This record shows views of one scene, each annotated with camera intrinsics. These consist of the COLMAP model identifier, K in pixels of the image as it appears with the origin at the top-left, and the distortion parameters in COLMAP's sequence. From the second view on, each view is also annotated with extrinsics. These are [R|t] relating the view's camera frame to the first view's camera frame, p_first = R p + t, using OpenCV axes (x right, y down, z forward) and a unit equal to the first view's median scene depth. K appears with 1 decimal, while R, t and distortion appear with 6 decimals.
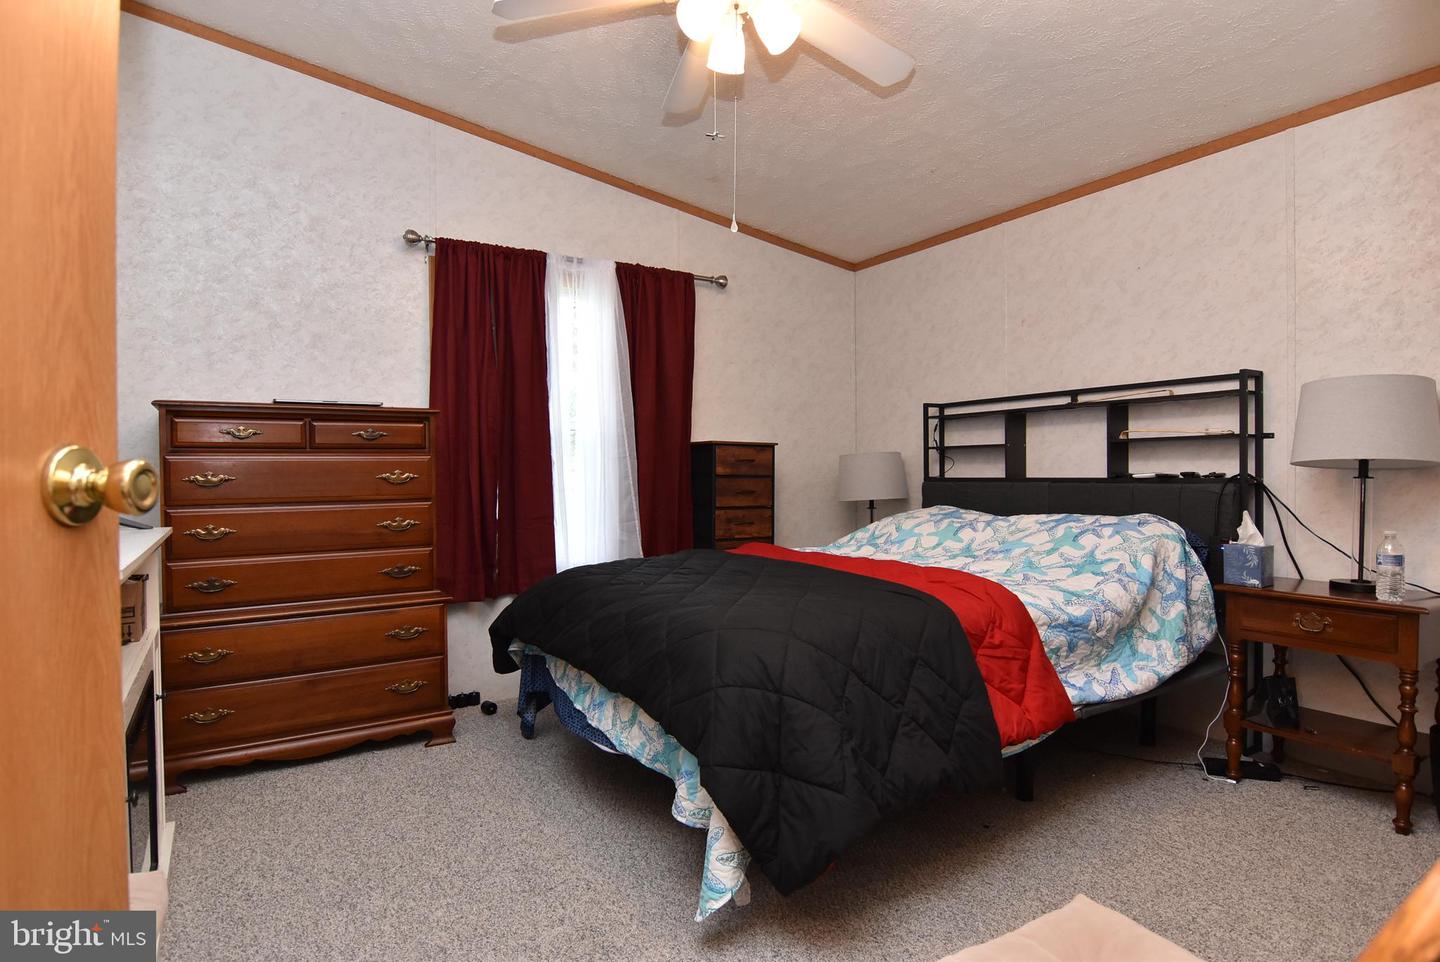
lens RADIAL K [[767.6, 0, 724.2], [0, 767.6, 477.1], [0, 0, 1]] dist [0.001544, -0.017629]
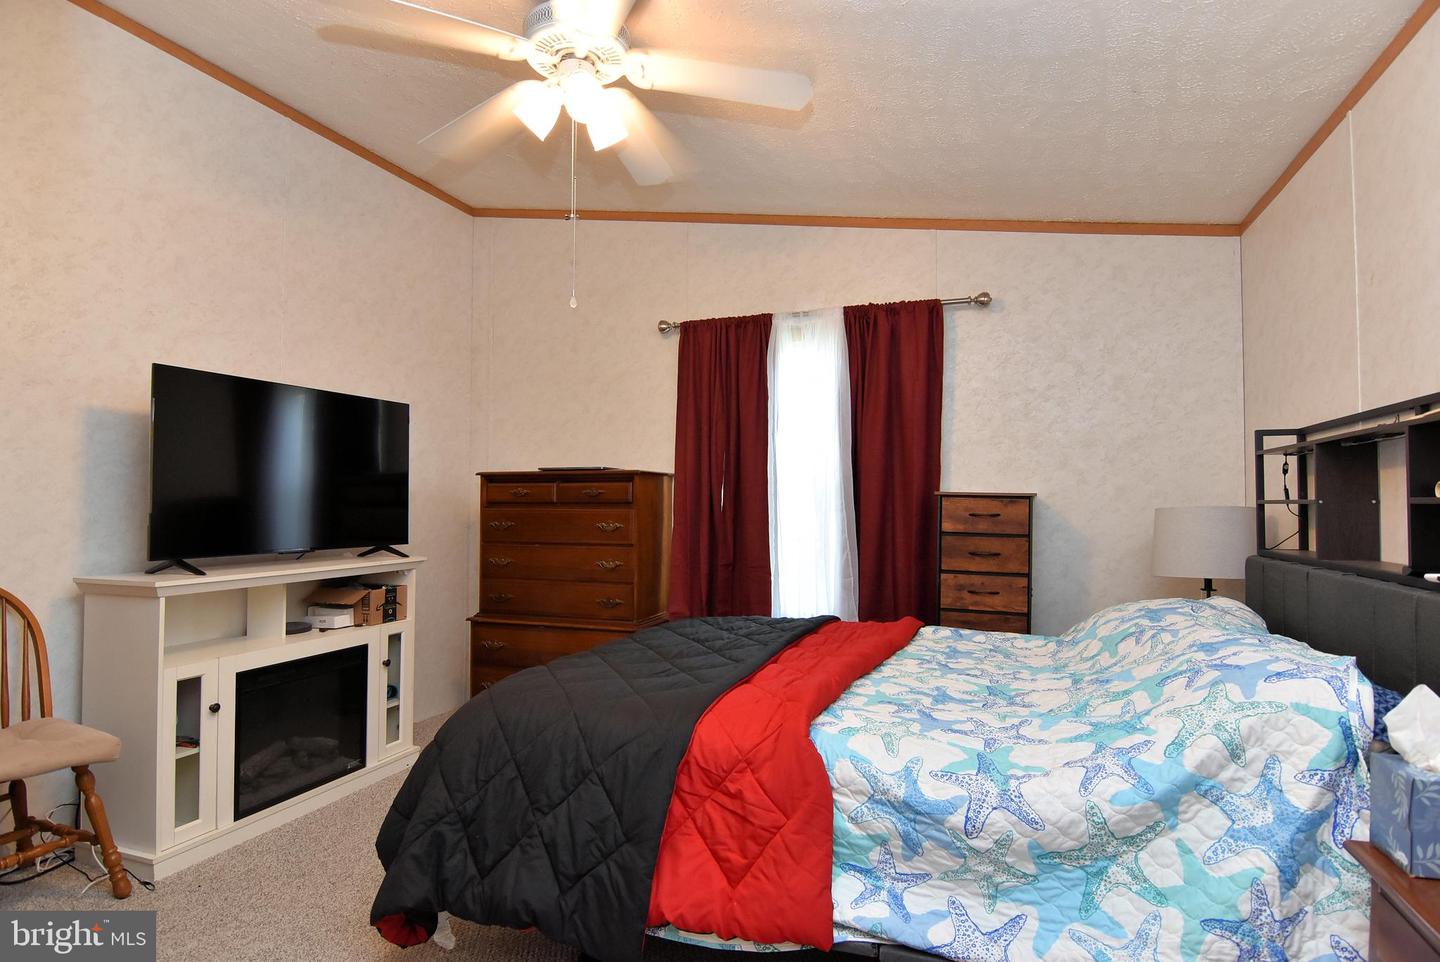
lens RADIAL K [[760.3, 0, 720.0], [0, 760.3, 481.0], [0, 0, 1]] dist [-0.000516, -0.000328]
pose [[0.624147, -0.012585, -0.781206, 0.505705], [-0.014475, 0.999512, -0.027666, -0.033073], [0.781173, 0.028576, 0.623660, 0.290069]]
